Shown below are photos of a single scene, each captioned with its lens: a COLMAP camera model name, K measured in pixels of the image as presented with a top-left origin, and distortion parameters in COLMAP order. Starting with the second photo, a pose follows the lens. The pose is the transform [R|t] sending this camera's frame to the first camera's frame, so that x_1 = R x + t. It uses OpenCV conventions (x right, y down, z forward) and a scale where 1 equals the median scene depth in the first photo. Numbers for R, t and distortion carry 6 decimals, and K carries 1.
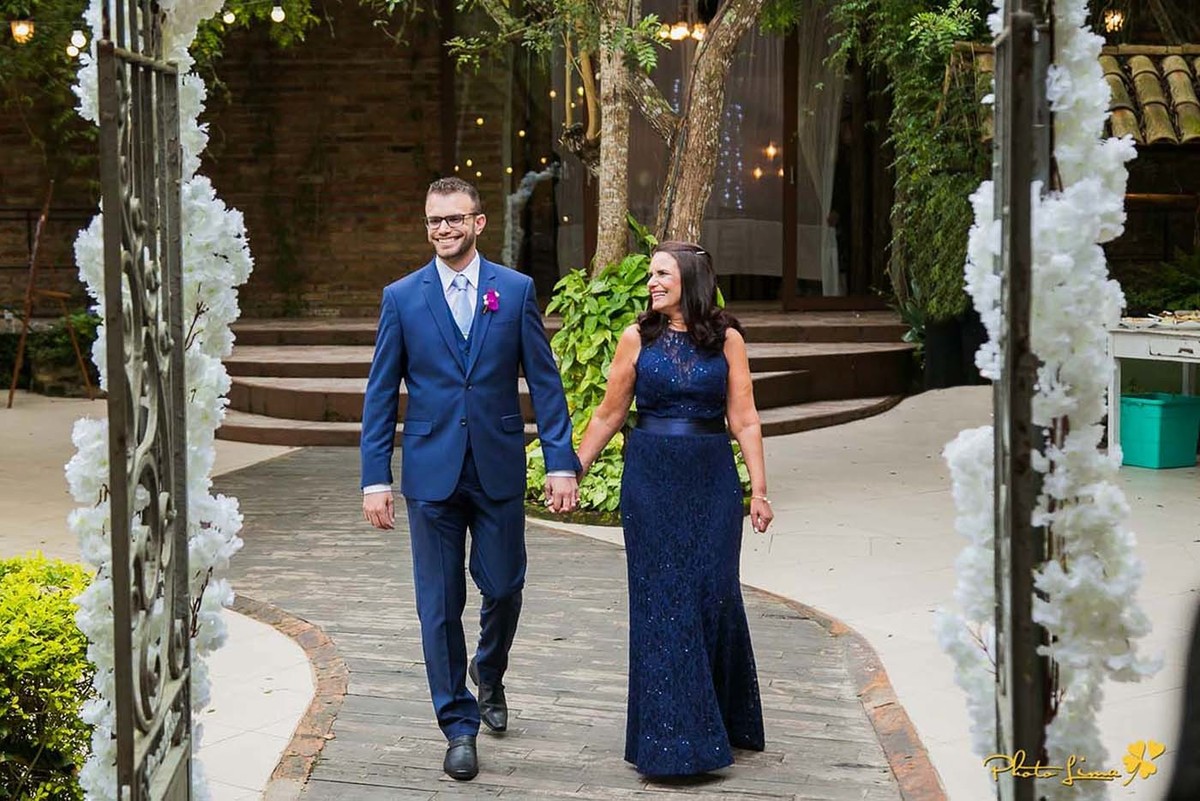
lens RADIAL K [[2020.8, 0, 600.0], [0, 2020.8, 400.5], [0, 0, 1]] dist [-0.016151, -0.012719]
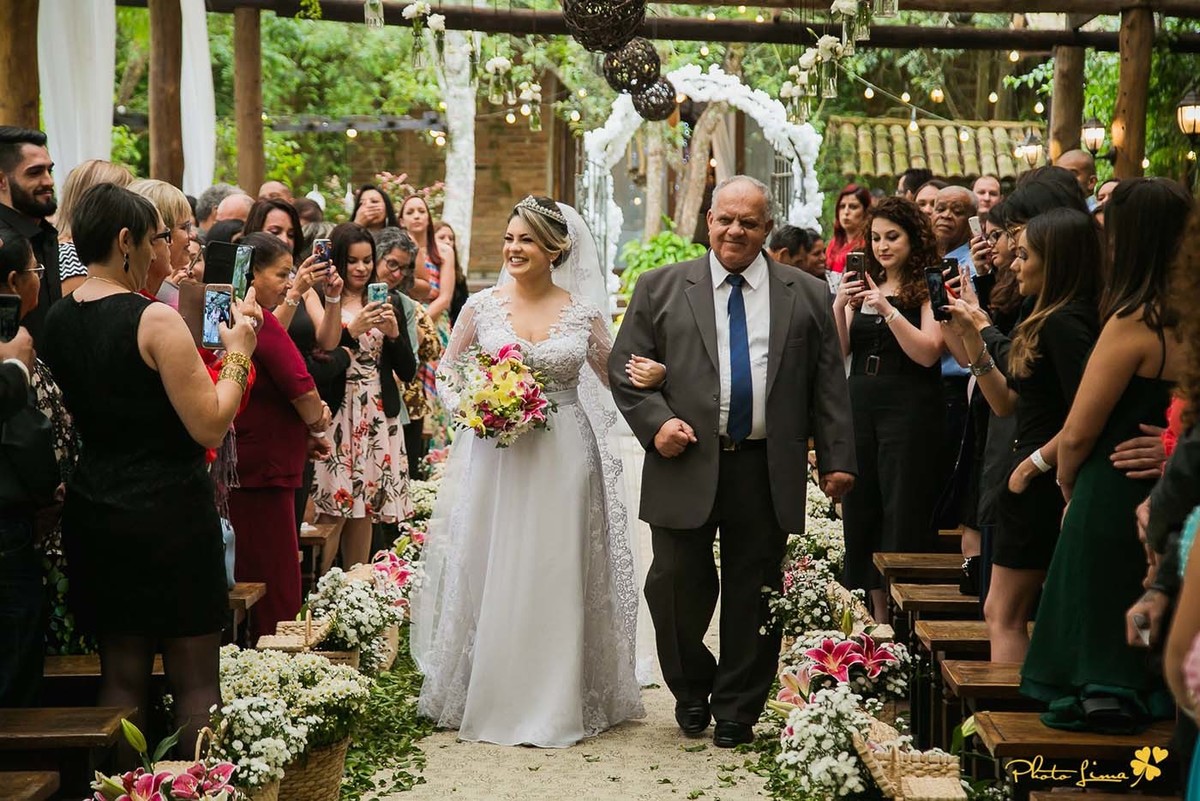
lens RADIAL K [[2829.6, 0, 600.0], [0, 2829.6, 400.5], [0, 0, 1]] dist [0.019707, 0.019873]
pose [[0.998432, 0.004222, 0.055826, -0.203890], [-0.002641, 0.999594, -0.028379, 0.175908], [-0.055923, 0.028187, 0.998037, -1.803414]]
